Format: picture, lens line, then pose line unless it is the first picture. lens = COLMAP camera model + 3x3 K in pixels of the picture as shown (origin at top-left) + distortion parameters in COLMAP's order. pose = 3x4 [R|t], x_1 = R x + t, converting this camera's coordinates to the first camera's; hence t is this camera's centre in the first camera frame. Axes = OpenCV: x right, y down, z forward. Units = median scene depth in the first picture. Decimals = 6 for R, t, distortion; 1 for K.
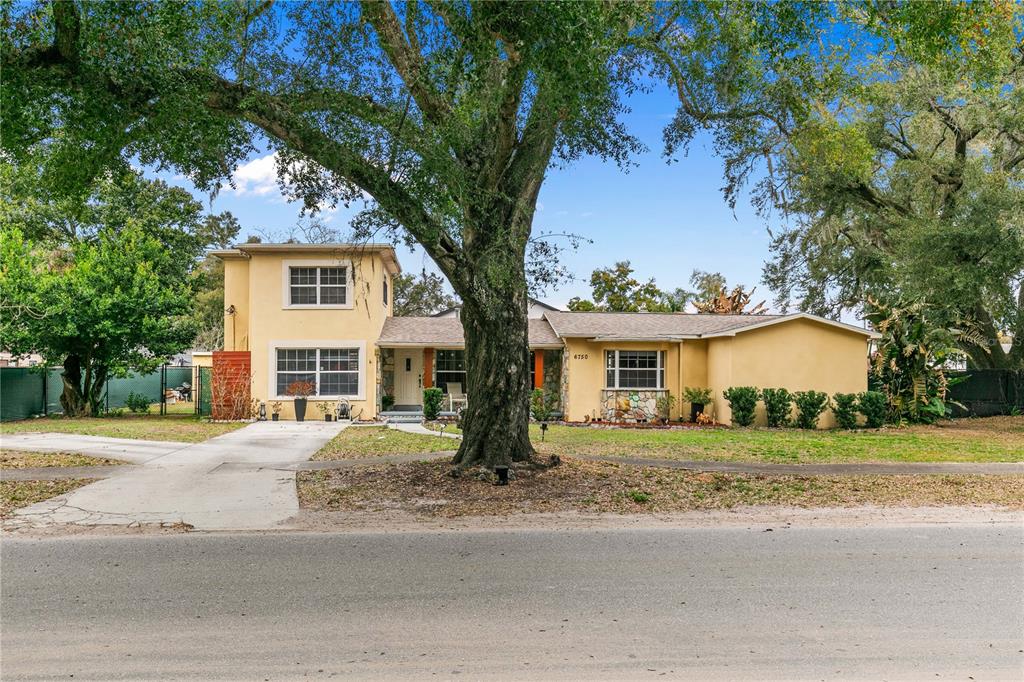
lens RADIAL K [[902.7, 0, 511.2], [0, 902.7, 341.4], [0, 0, 1]] dist [-0.000050, 0.004644]
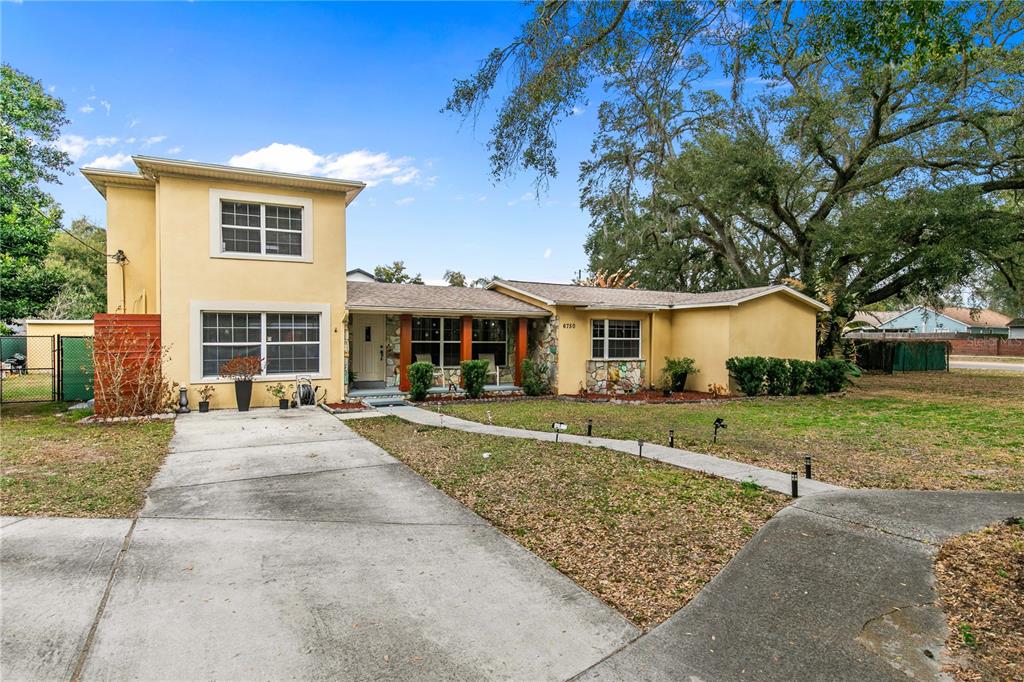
lens RADIAL K [[551.0, 0, 514.1], [0, 551.0, 341.3], [0, 0, 1]] dist [-0.001924, -0.000399]
pose [[0.917299, -0.003968, 0.398179, -0.206091], [-0.011609, 0.999259, 0.036703, 0.012756], [-0.398029, -0.038290, 0.916573, 0.494507]]
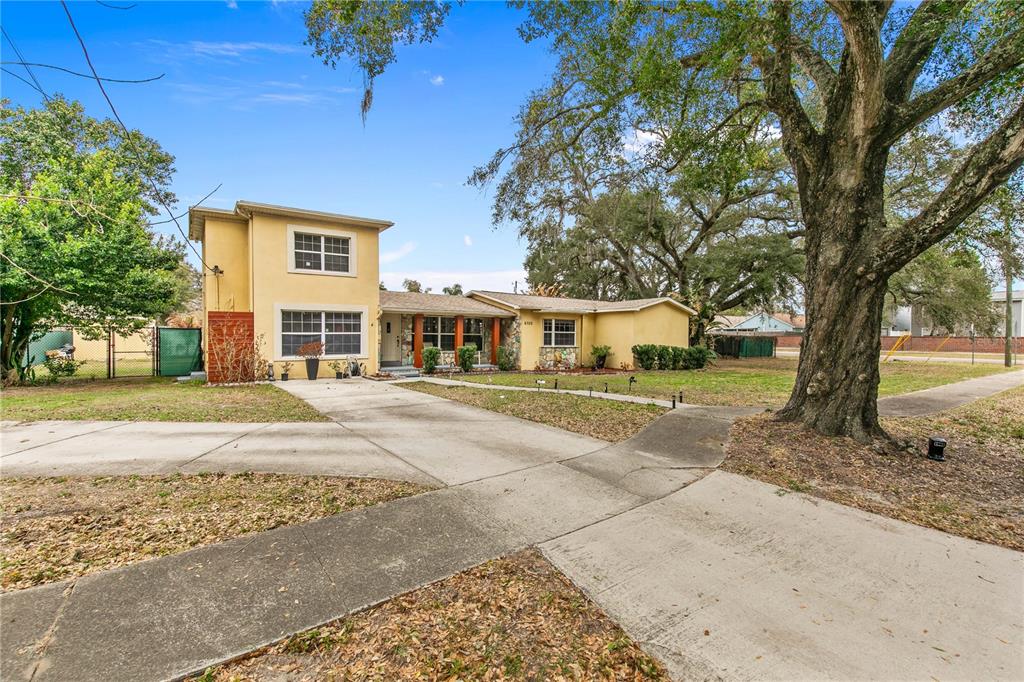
lens RADIAL K [[457.3, 0, 514.2], [0, 457.3, 341.4], [0, 0, 1]] dist [0.001615, -0.000448]
pose [[0.856944, -0.004529, 0.515390, -0.301292], [-0.019147, 0.998991, 0.040615, 0.016904], [-0.515054, -0.044673, 0.855993, 0.414486]]
